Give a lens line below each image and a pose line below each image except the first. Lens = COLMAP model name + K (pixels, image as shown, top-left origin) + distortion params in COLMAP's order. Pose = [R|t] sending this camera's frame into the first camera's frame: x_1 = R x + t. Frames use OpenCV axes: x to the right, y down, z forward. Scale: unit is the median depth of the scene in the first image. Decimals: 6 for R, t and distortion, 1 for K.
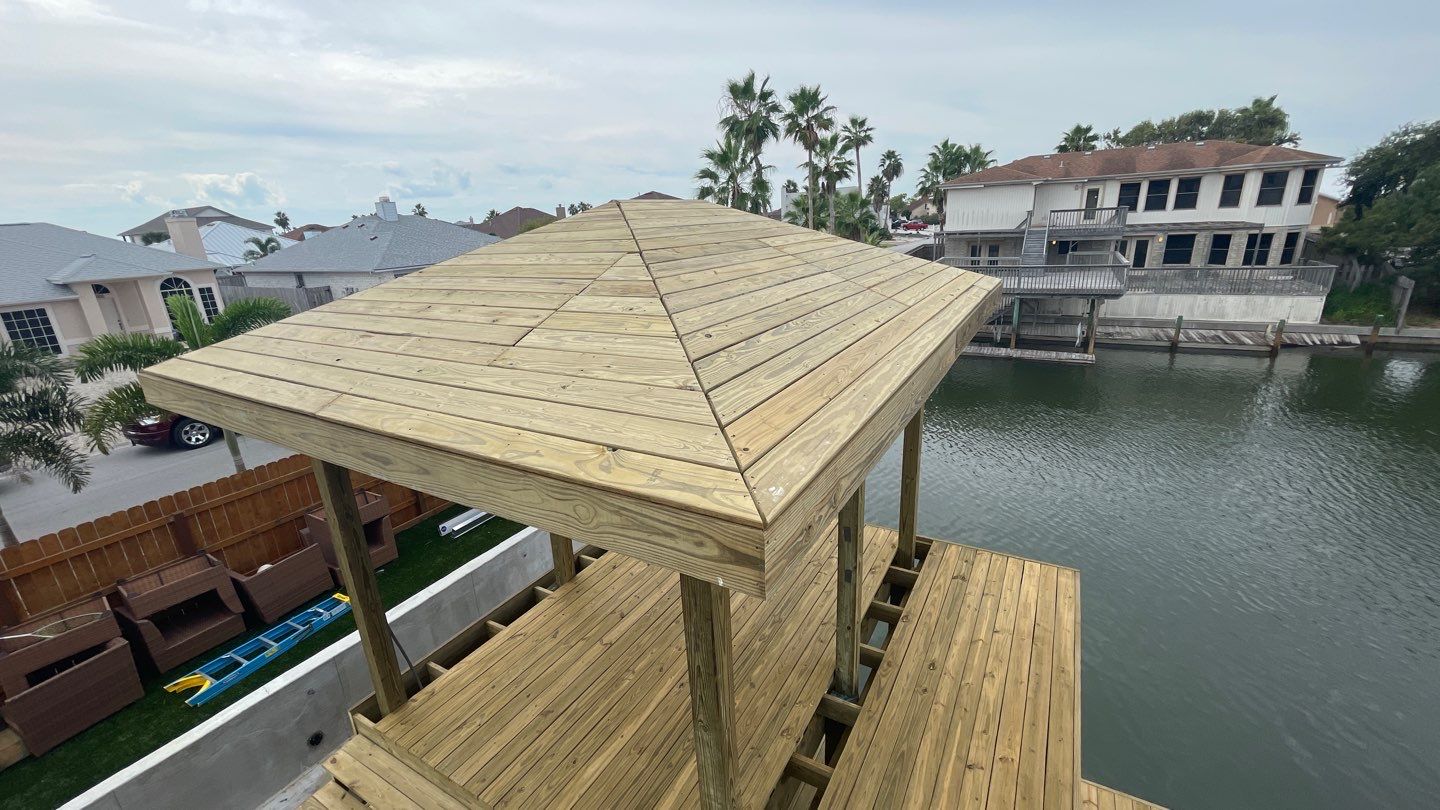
lens RADIAL K [[581.2, 0, 704.7], [0, 581.2, 404.4], [0, 0, 1]] dist [-0.005737, 0.001463]
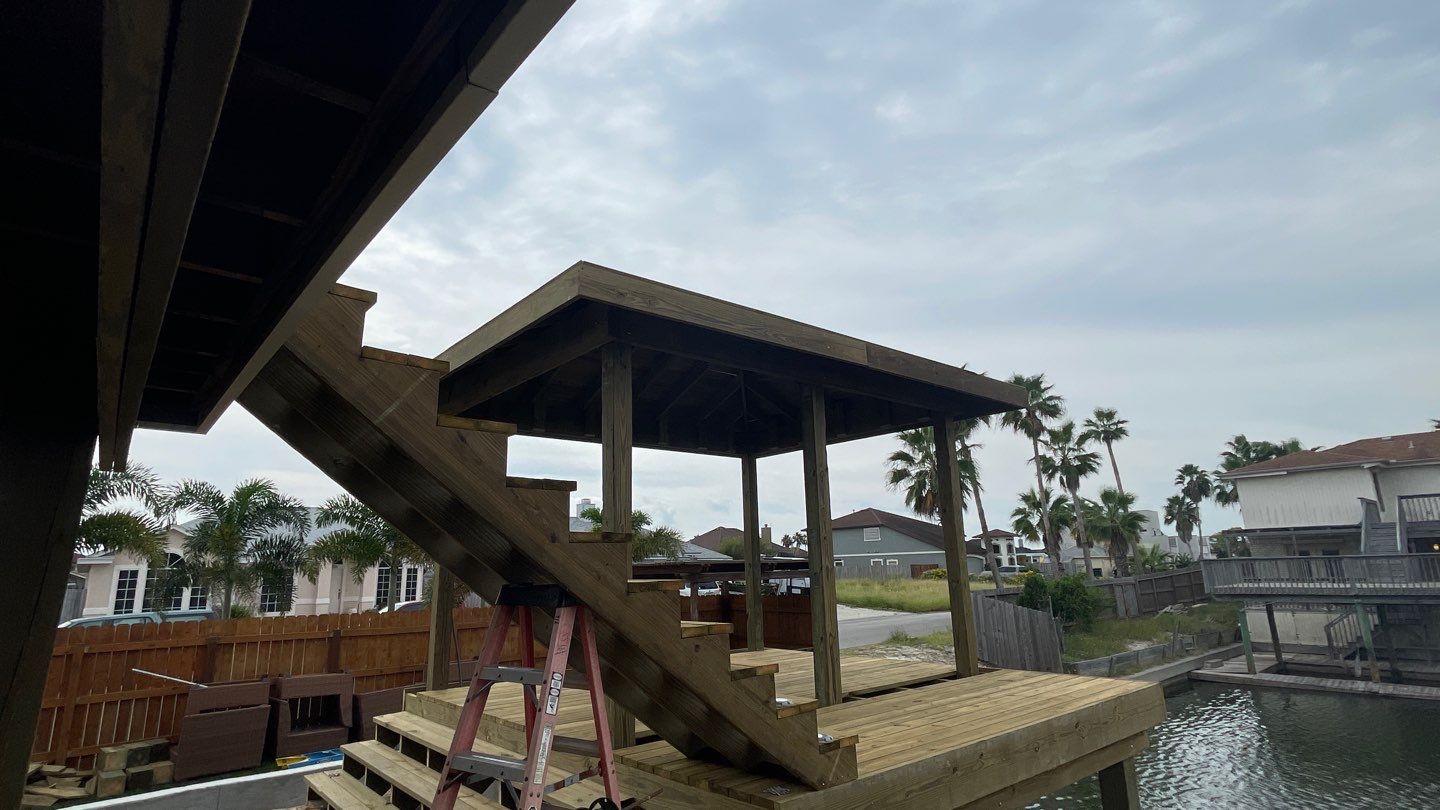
lens RADIAL K [[724.8, 0, 701.7], [0, 724.8, 407.6], [0, 0, 1]] dist [-0.004295, 0.001012]
pose [[0.942341, -0.045130, -0.331598, 0.092550], [-0.127905, 0.867068, -0.481490, 0.127885], [0.309247, 0.496141, 0.811302, -0.059841]]
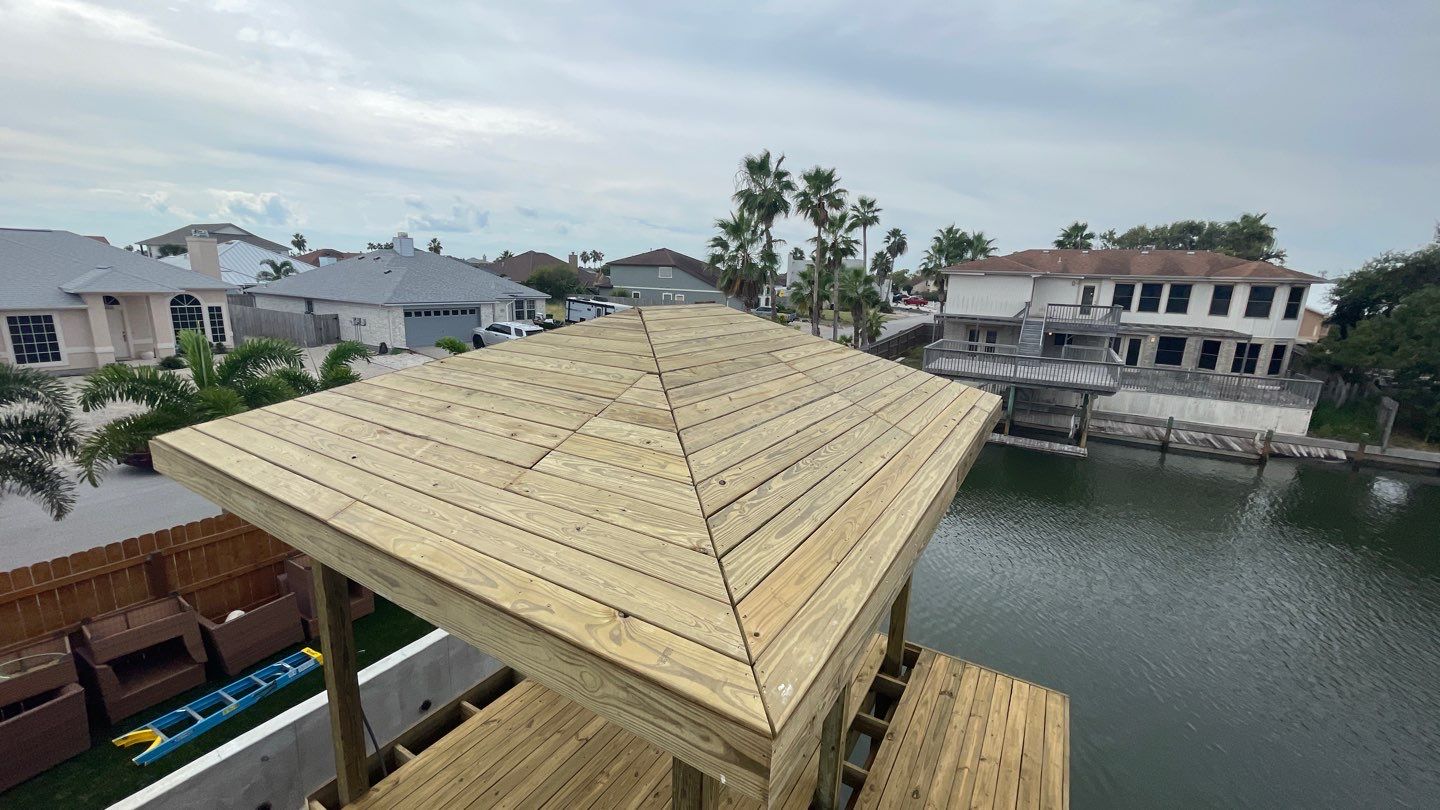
lens RADIAL K [[581.2, 0, 704.3], [0, 581.2, 402.3], [0, 0, 1]] dist [-0.005737, 0.001463]
pose [[0.996391, 0.084633, 0.006514, -0.004642], [-0.083687, 0.992291, -0.091402, -0.017031], [-0.014199, 0.090527, 0.995793, -0.003727]]
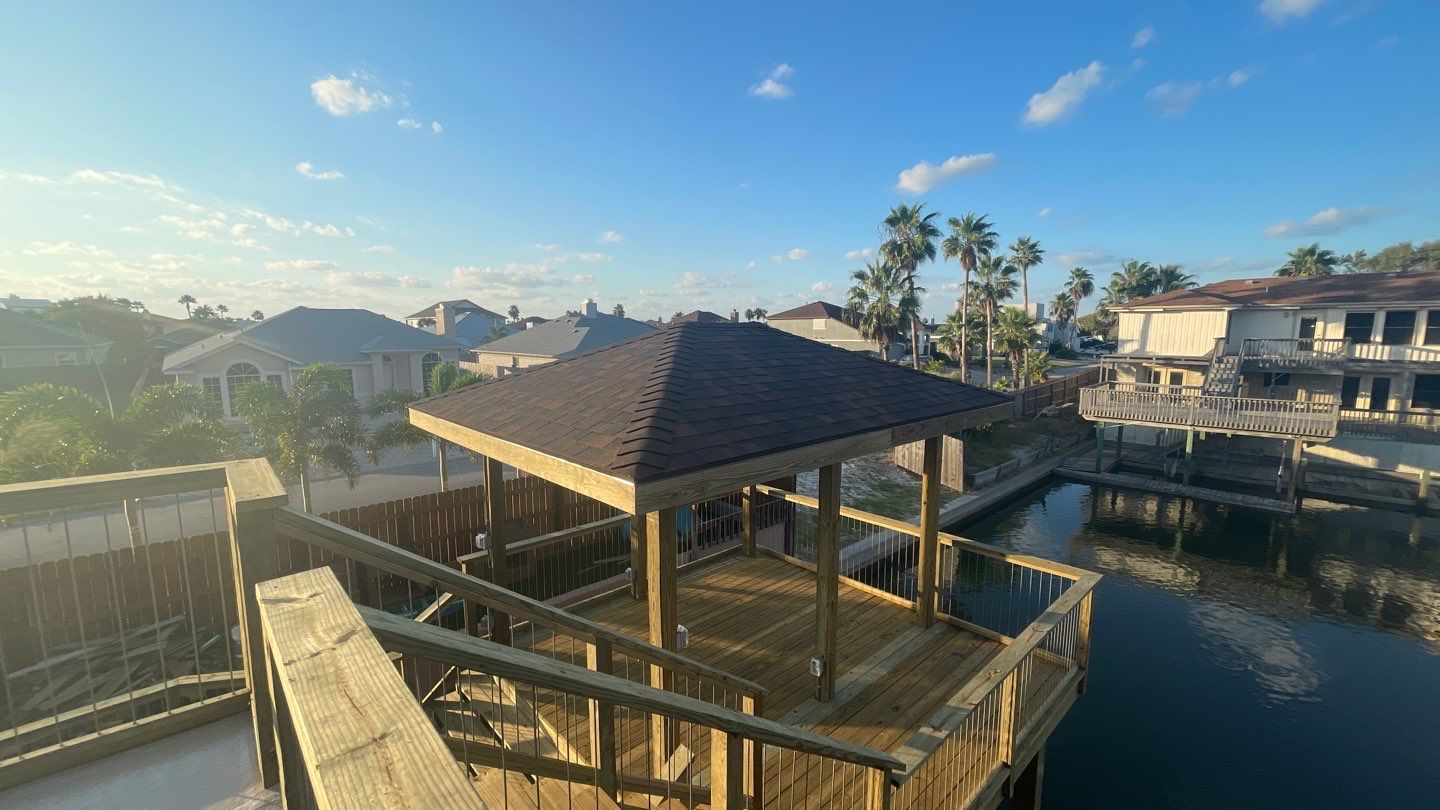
lens RADIAL K [[581.2, 0, 705.9], [0, 581.2, 410.8], [0, 0, 1]] dist [-0.005737, 0.001463]
pose [[0.956017, 0.086983, -0.280118, 0.059888], [-0.130519, 0.981411, -0.140699, 0.014698], [0.262672, 0.171072, 0.949599, -0.069544]]
